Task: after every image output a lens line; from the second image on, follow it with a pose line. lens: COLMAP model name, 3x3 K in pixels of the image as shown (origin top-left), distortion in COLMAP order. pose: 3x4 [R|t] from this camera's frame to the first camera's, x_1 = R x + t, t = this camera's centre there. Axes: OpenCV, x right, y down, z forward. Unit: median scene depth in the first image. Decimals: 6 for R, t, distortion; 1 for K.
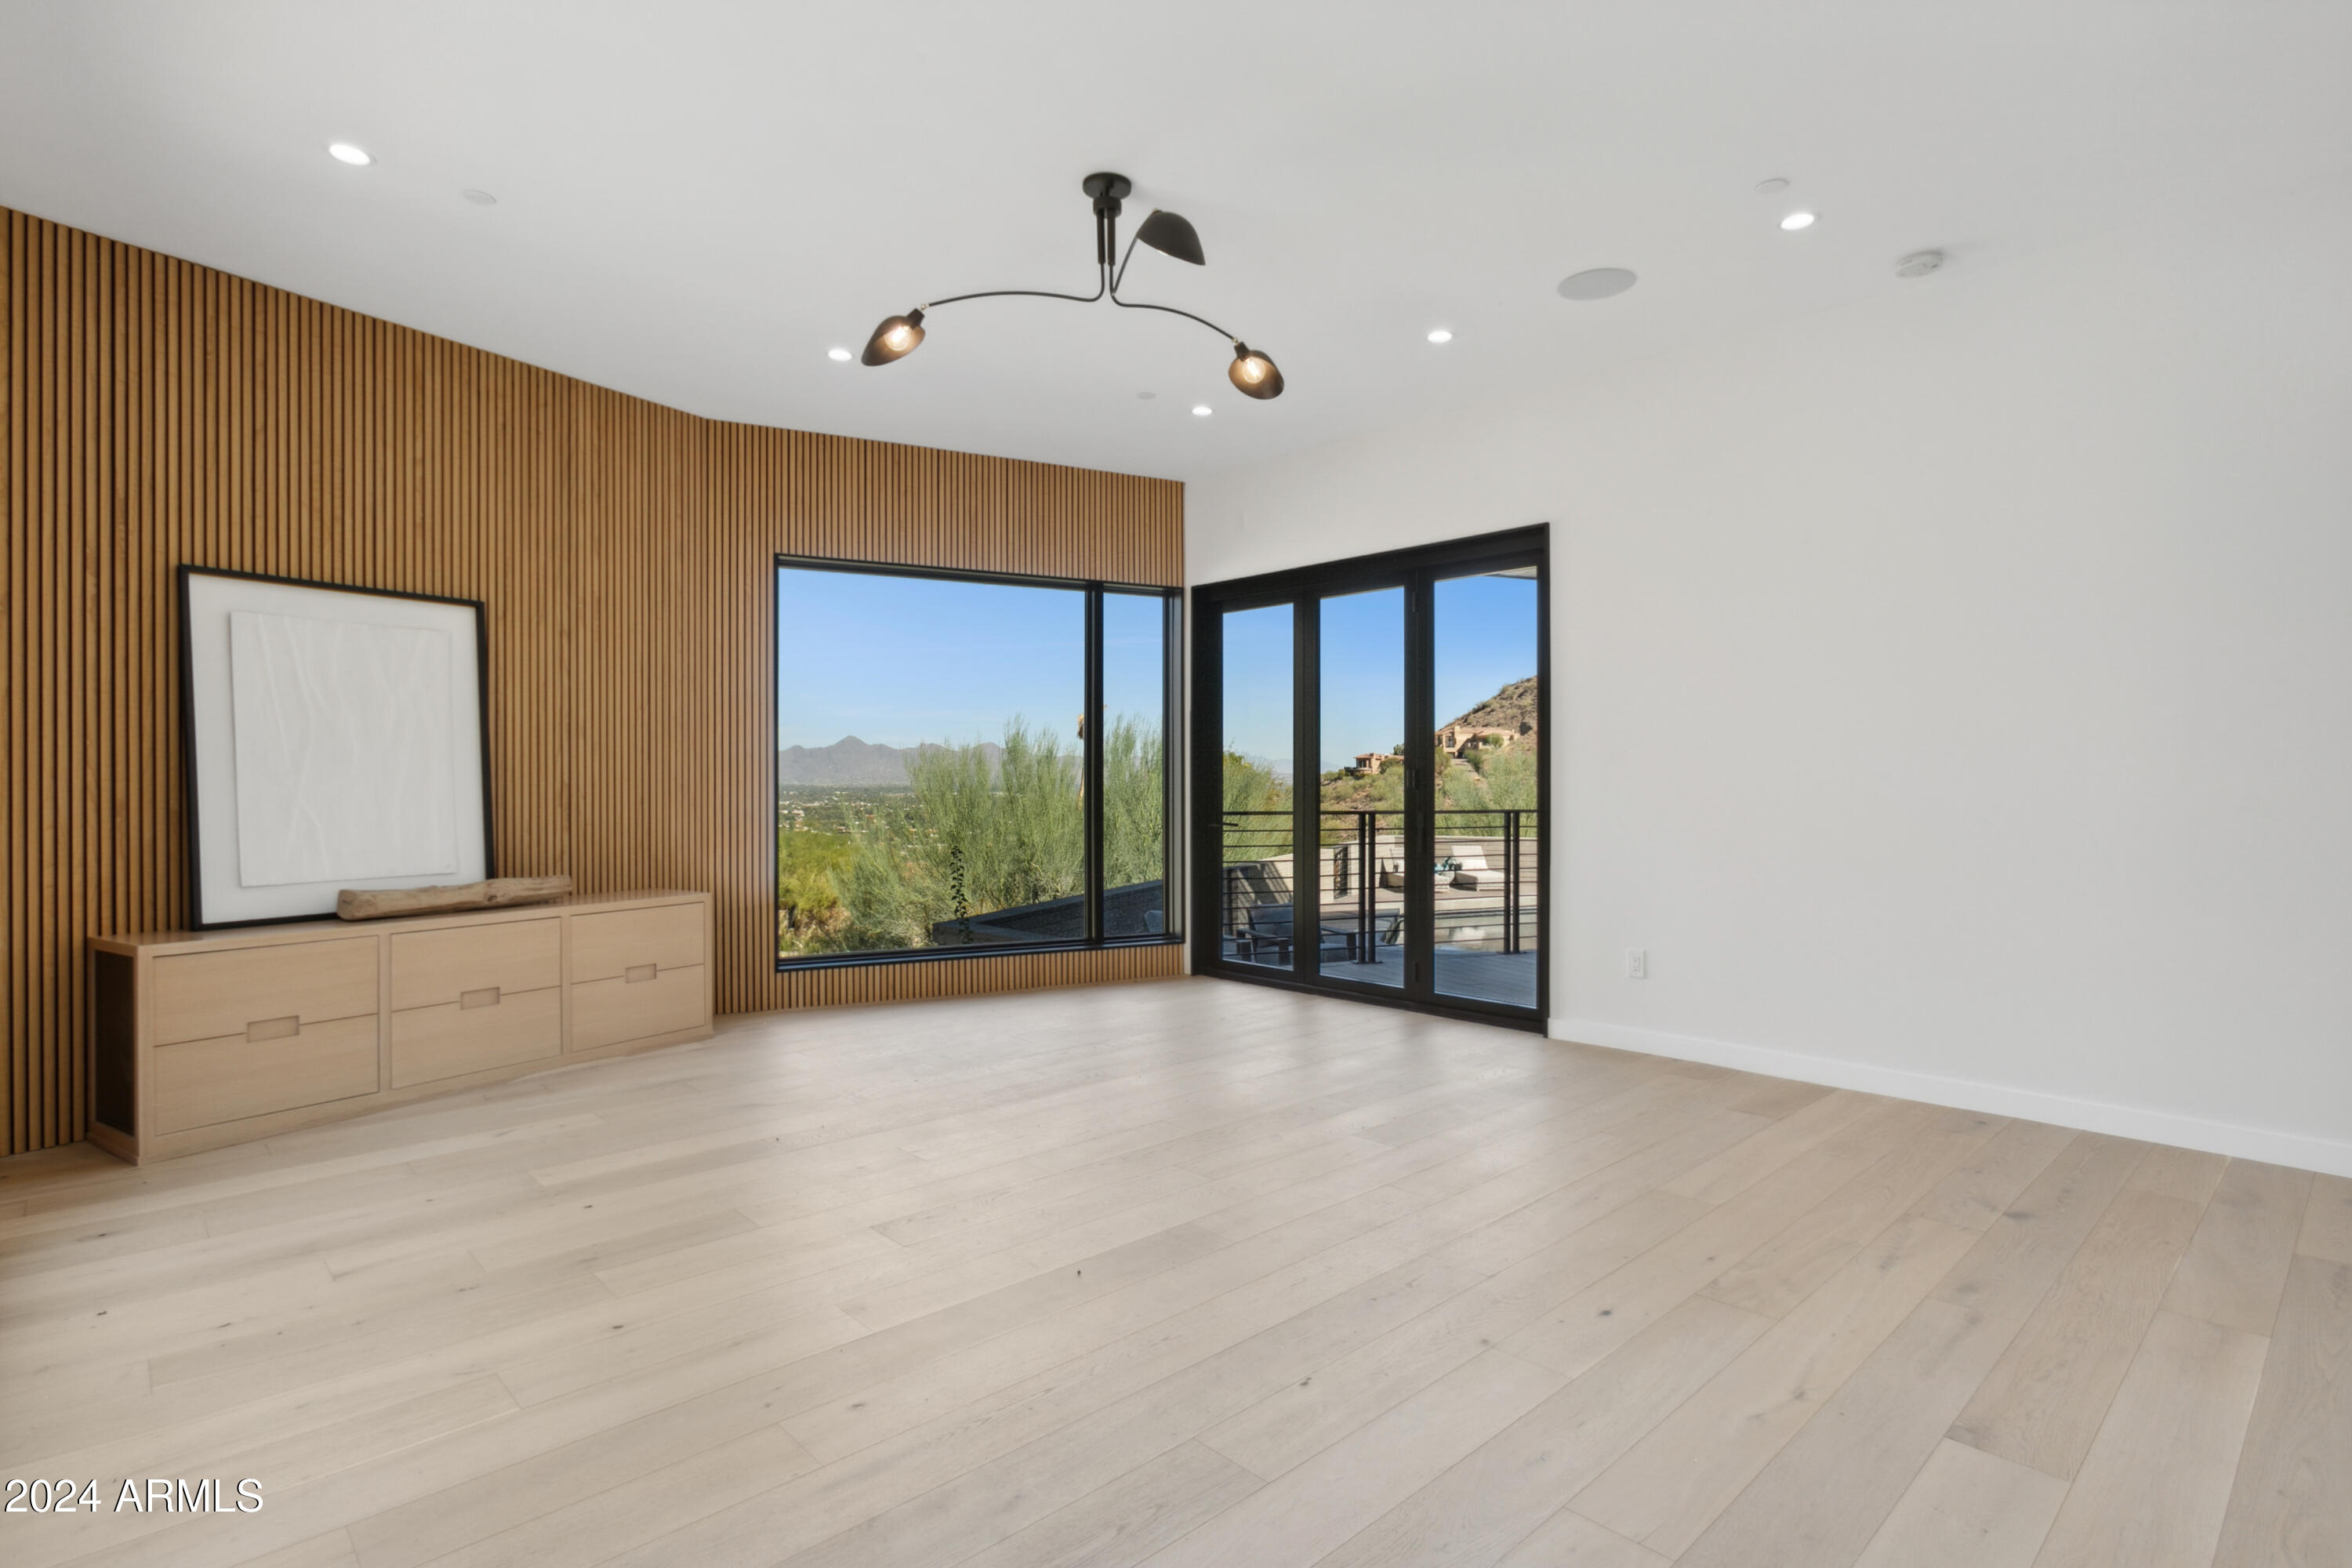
lens RADIAL K [[1169.5, 0, 1172.9], [0, 1169.5, 788.4], [0, 0, 1]] dist [0.001337, -0.000638]
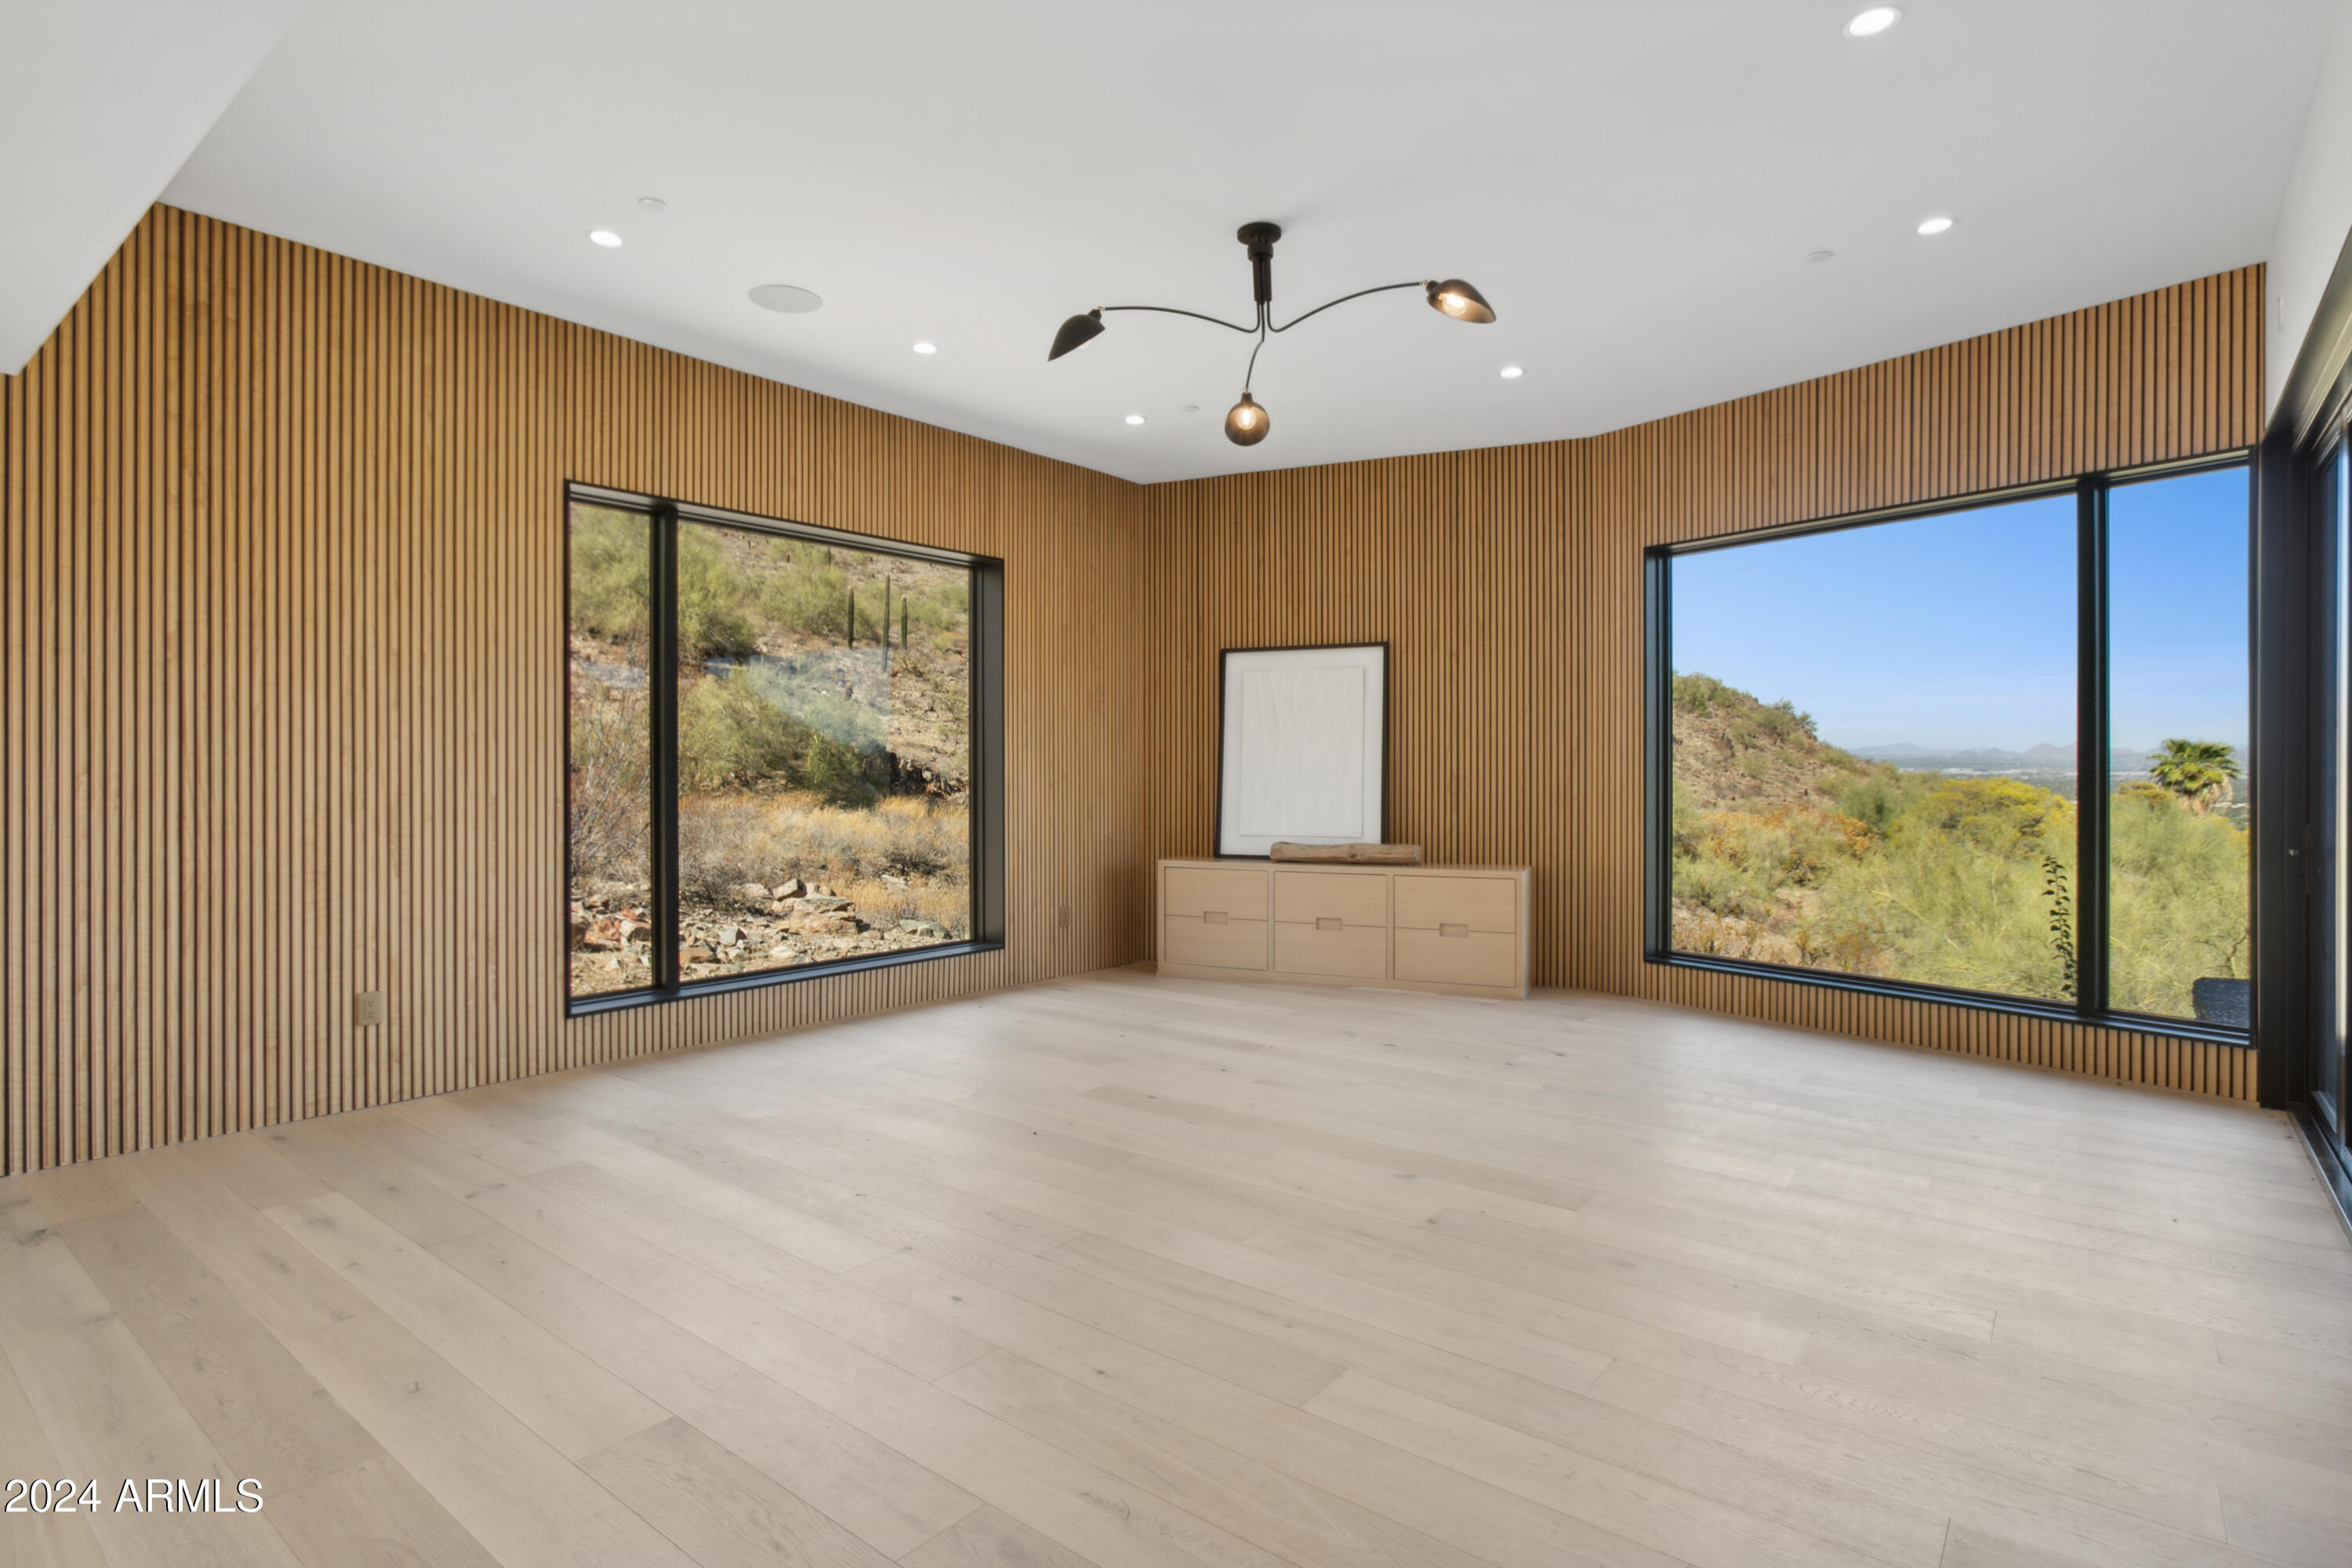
lens RADIAL K [[1169.5, 0, 1172.4], [0, 1169.5, 777.5], [0, 0, 1]] dist [0.001337, -0.000638]
pose [[0.163227, 0.005357, -0.986574, 0.734225], [-0.005418, 0.999975, 0.004533, -0.005035], [0.986574, 0.004605, 0.163252, 0.537075]]
